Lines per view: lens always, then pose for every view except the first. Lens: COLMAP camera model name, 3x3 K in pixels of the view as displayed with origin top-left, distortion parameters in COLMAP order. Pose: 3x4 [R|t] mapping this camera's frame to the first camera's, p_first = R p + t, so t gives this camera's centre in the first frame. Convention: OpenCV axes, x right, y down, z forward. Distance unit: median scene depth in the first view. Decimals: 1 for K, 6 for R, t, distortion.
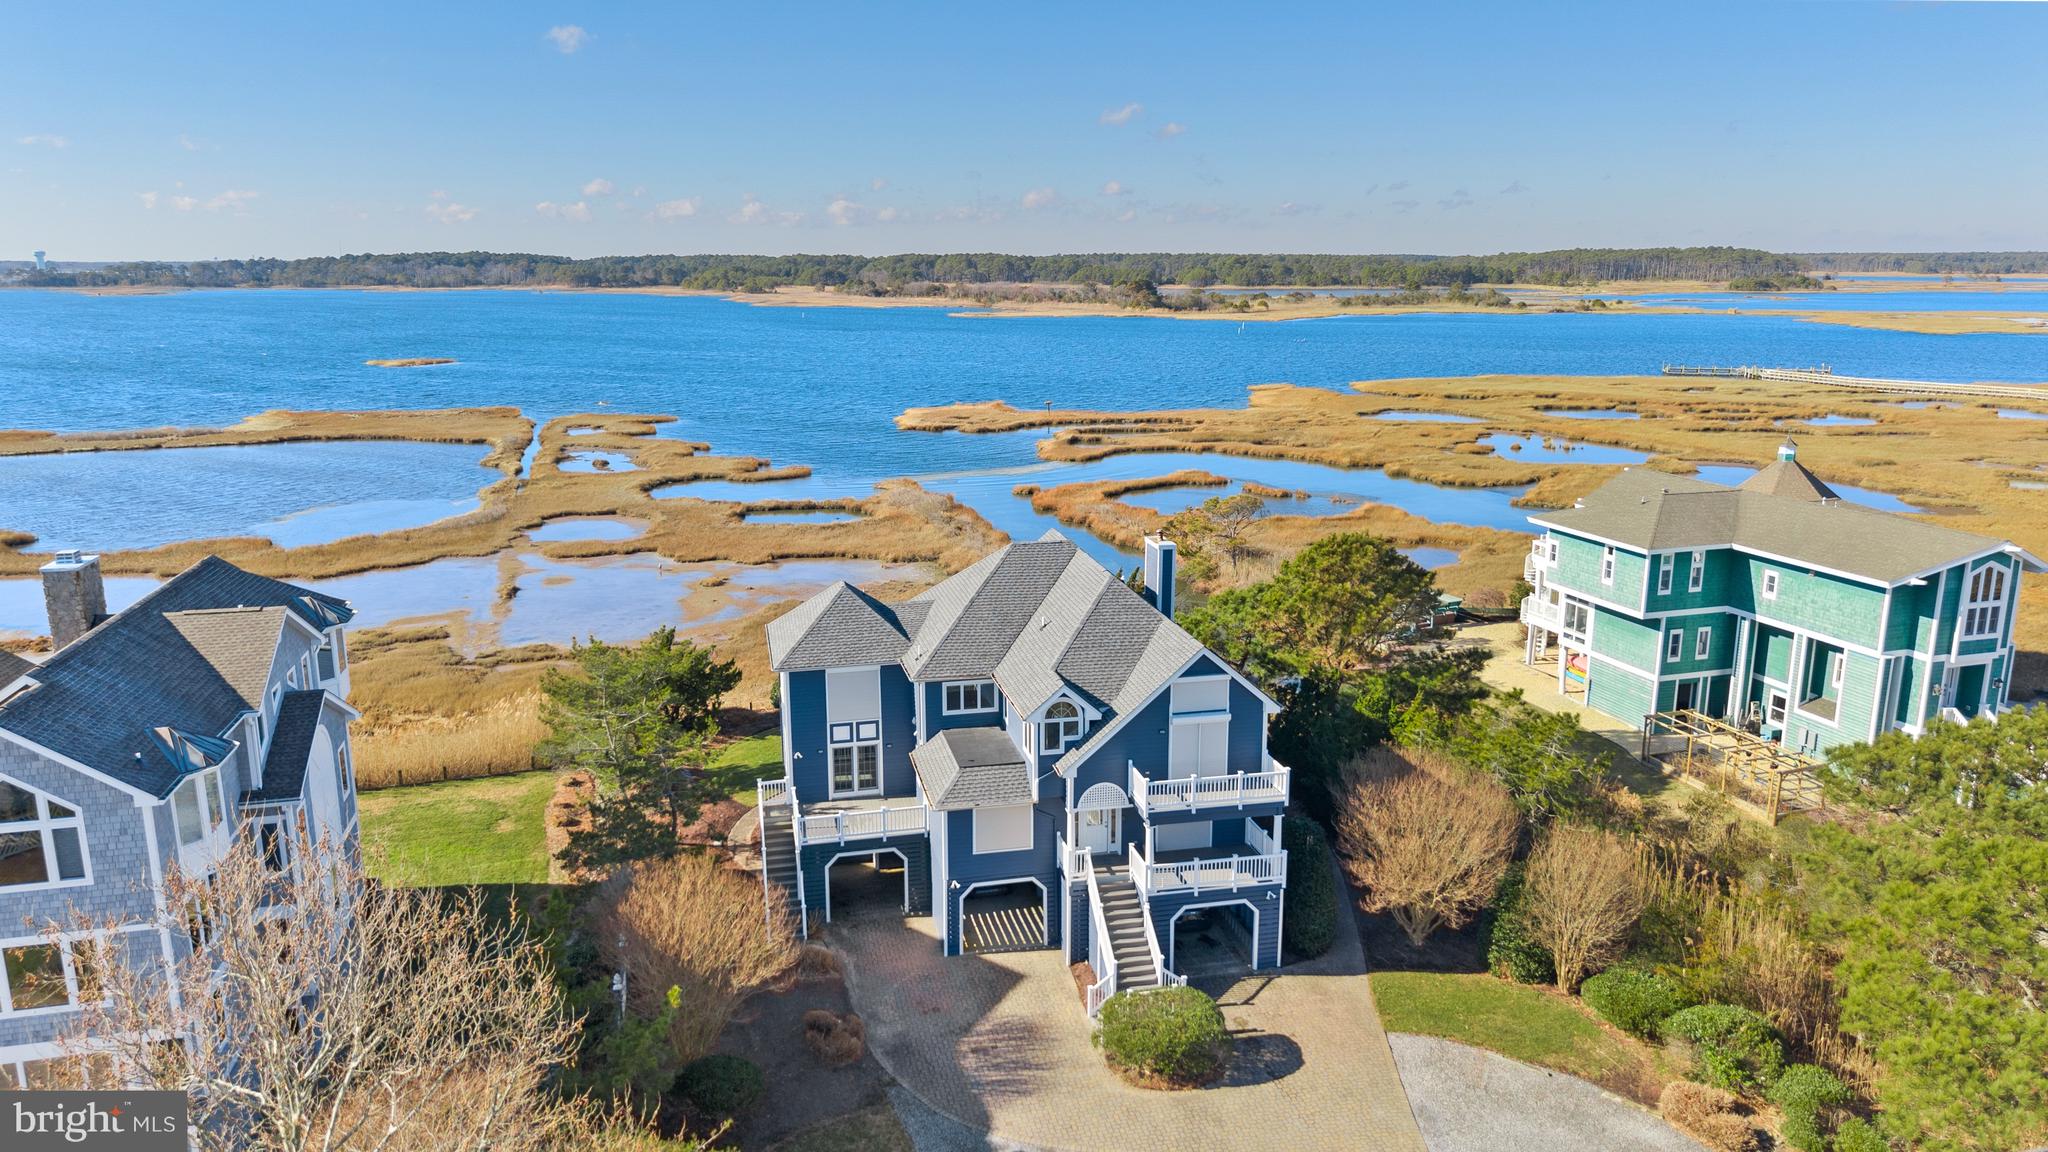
lens RADIAL K [[1374.0, 0, 1024.0], [0, 1374.0, 576.0], [0, 0, 1]] dist [0.041236, -0.051462]
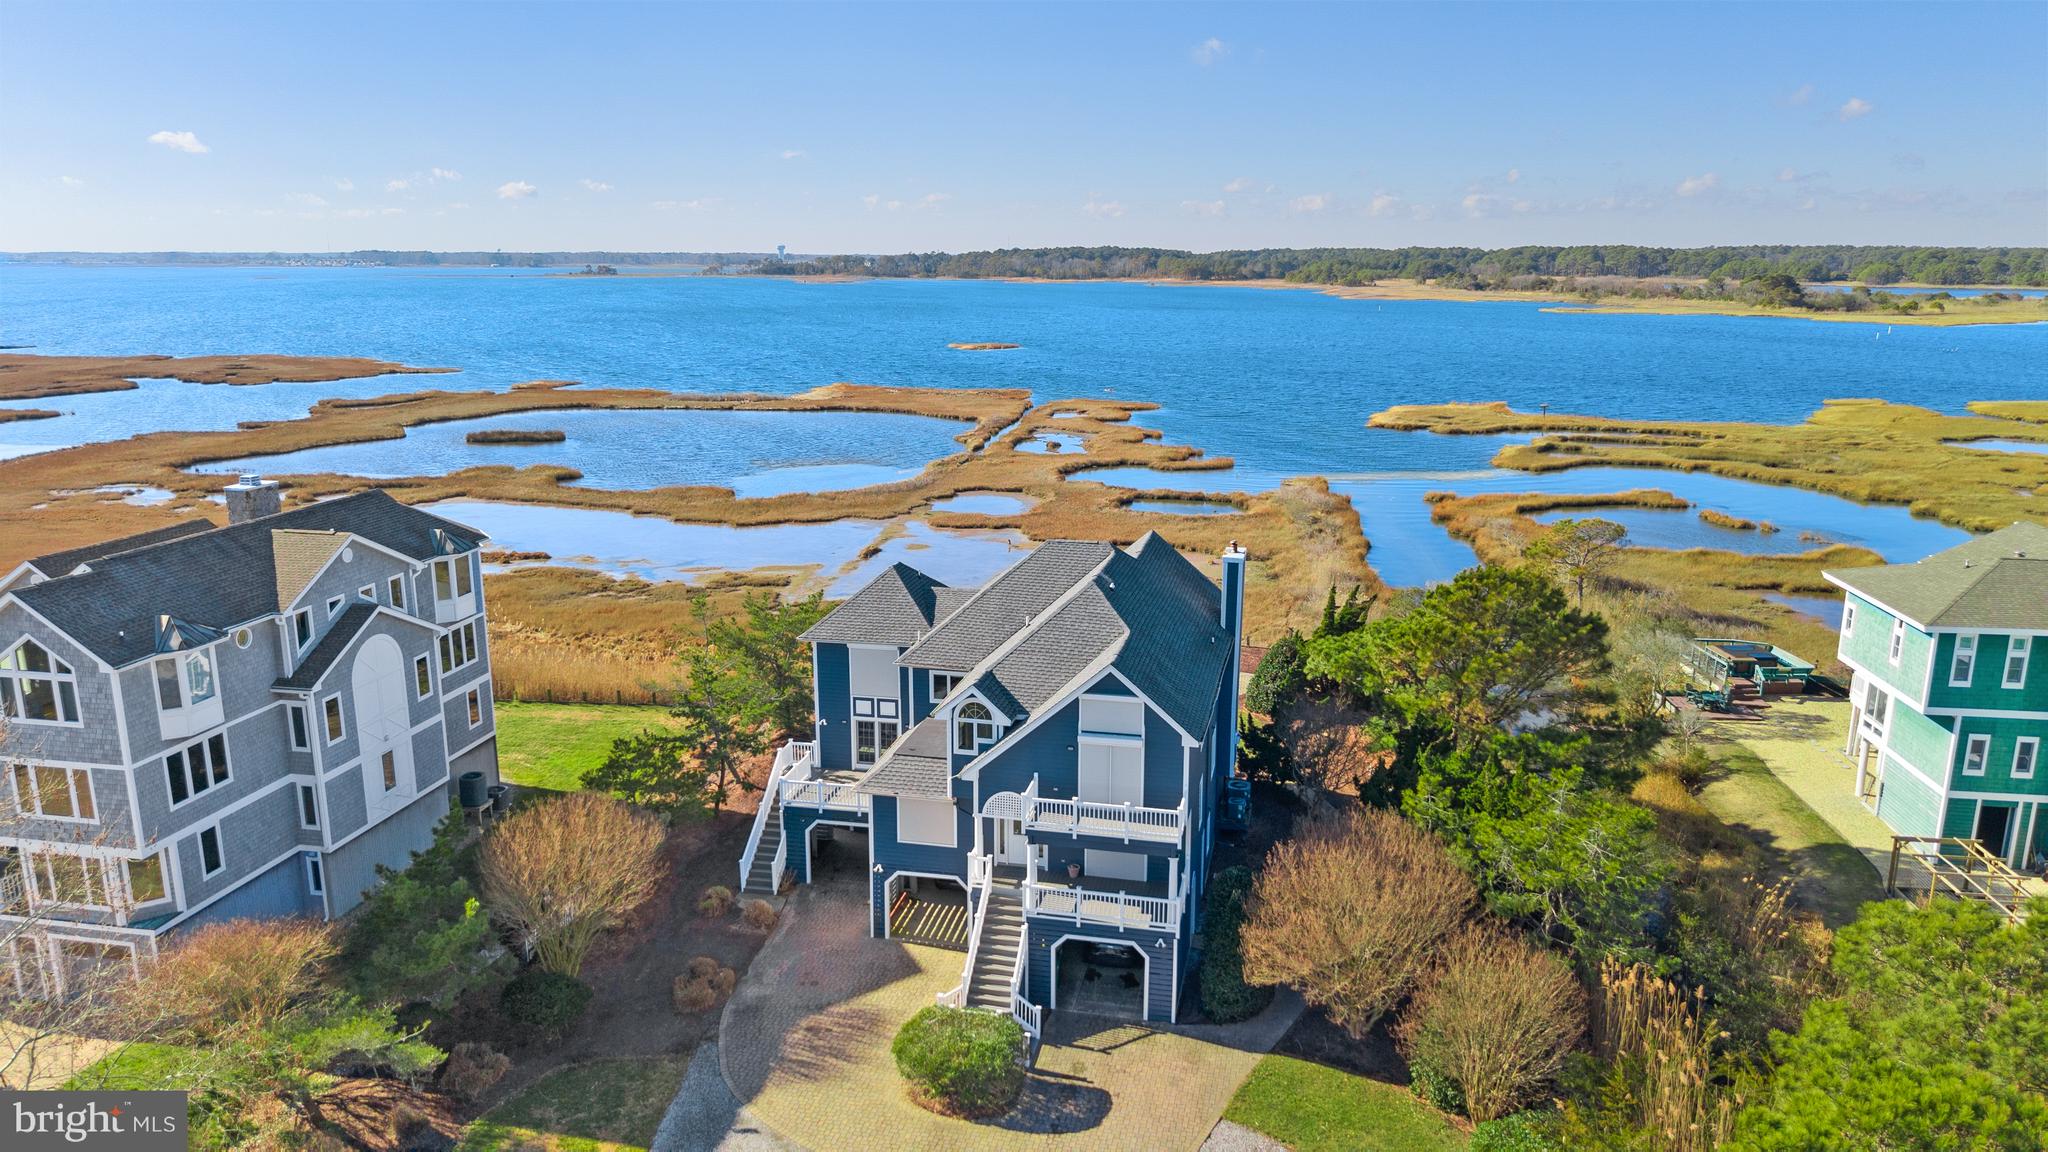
lens RADIAL K [[1349.7, 0, 1023.3], [0, 1349.7, 595.4], [0, 0, 1]] dist [0.061629, -0.091080]
pose [[0.906052, 0.106018, -0.409671, 0.147087], [-0.097171, 0.994363, 0.042421, -0.009282], [0.411859, 0.001372, 0.911246, 0.047024]]
